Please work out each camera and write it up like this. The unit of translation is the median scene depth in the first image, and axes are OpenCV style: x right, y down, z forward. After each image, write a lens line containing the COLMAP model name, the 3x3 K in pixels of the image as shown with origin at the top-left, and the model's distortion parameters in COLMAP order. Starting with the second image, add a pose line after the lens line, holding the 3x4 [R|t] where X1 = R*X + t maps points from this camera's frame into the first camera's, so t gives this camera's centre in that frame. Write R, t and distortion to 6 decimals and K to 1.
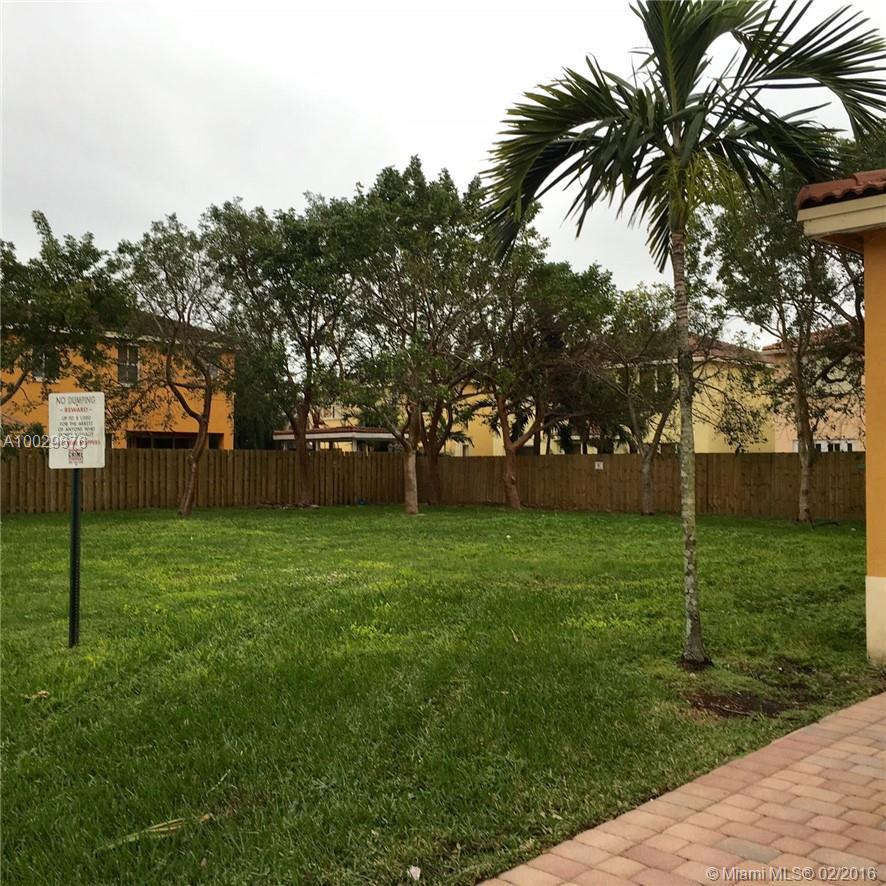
lens RADIAL K [[1009.2, 0, 441.6], [0, 1009.2, 440.4], [0, 0, 1]] dist [0.041864, 0.000000]
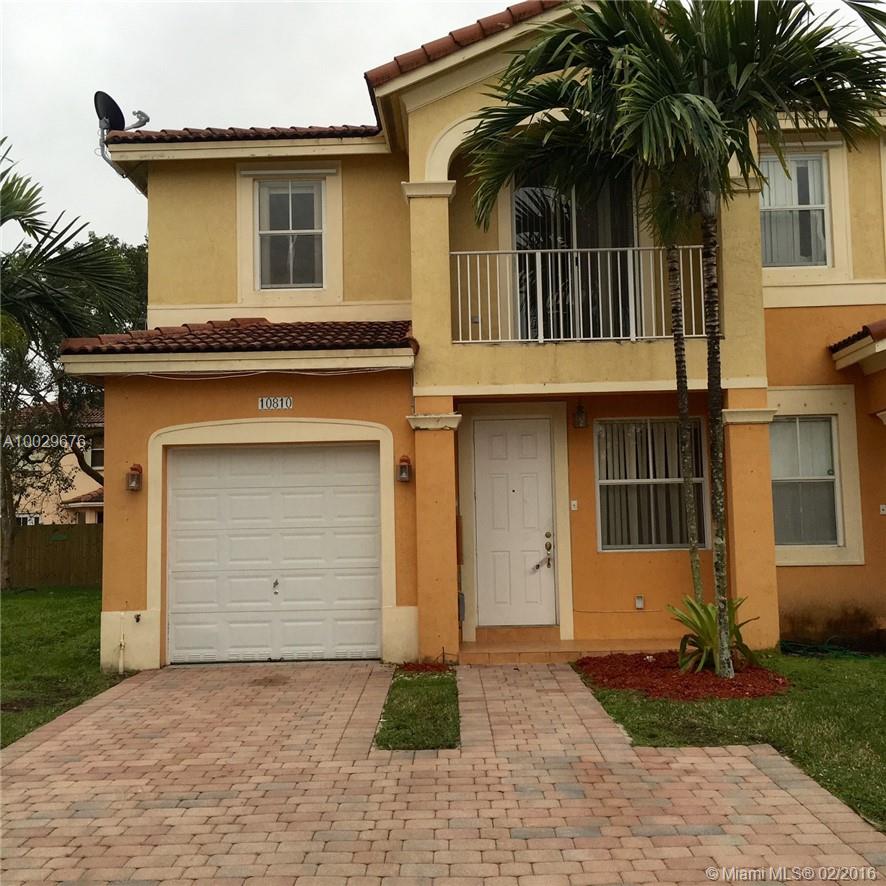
lens RADIAL K [[1009.2, 0, 443.8], [0, 1009.2, 440.1], [0, 0, 1]] dist [0.041864, 0.000000]
pose [[0.712191, 0.046090, 0.700471, -0.071376], [0.004298, 0.997537, -0.070006, -0.001876], [-0.701972, 0.052868, 0.710239, -0.104547]]
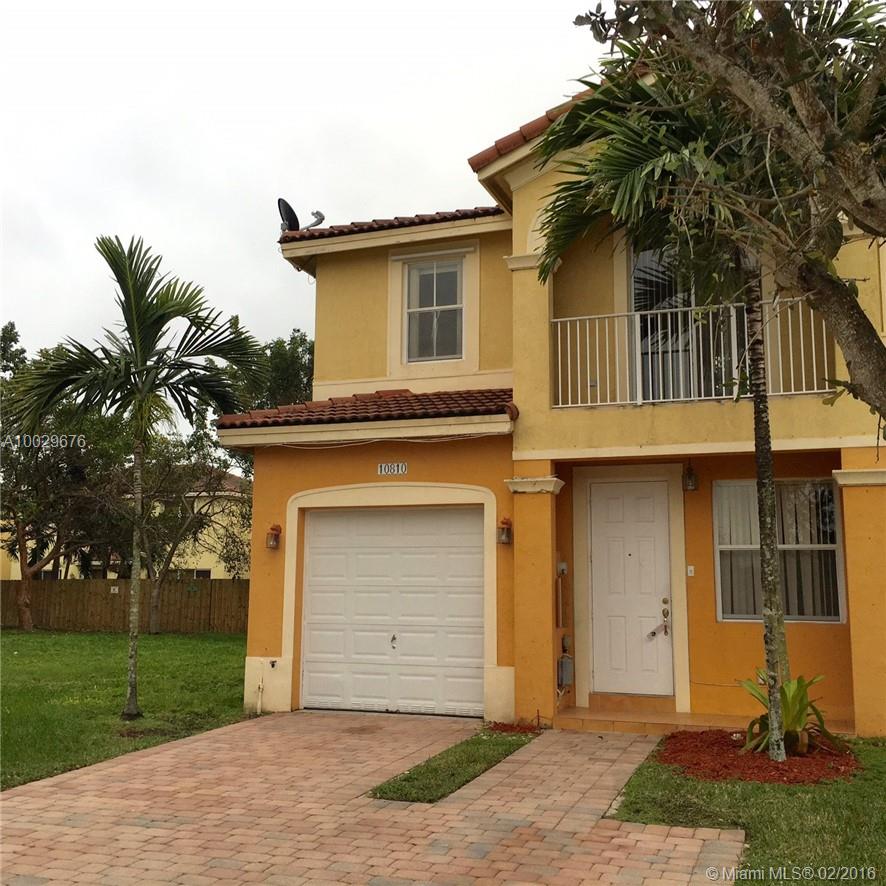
lens RADIAL K [[1009.2, 0, 429.5], [0, 1009.2, 435.4], [0, 0, 1]] dist [0.041864, 0.000000]
pose [[0.906377, 0.071746, 0.416332, -0.003922], [-0.017988, 0.991134, -0.131640, -0.002524], [-0.422086, 0.111827, 0.899632, -0.170997]]
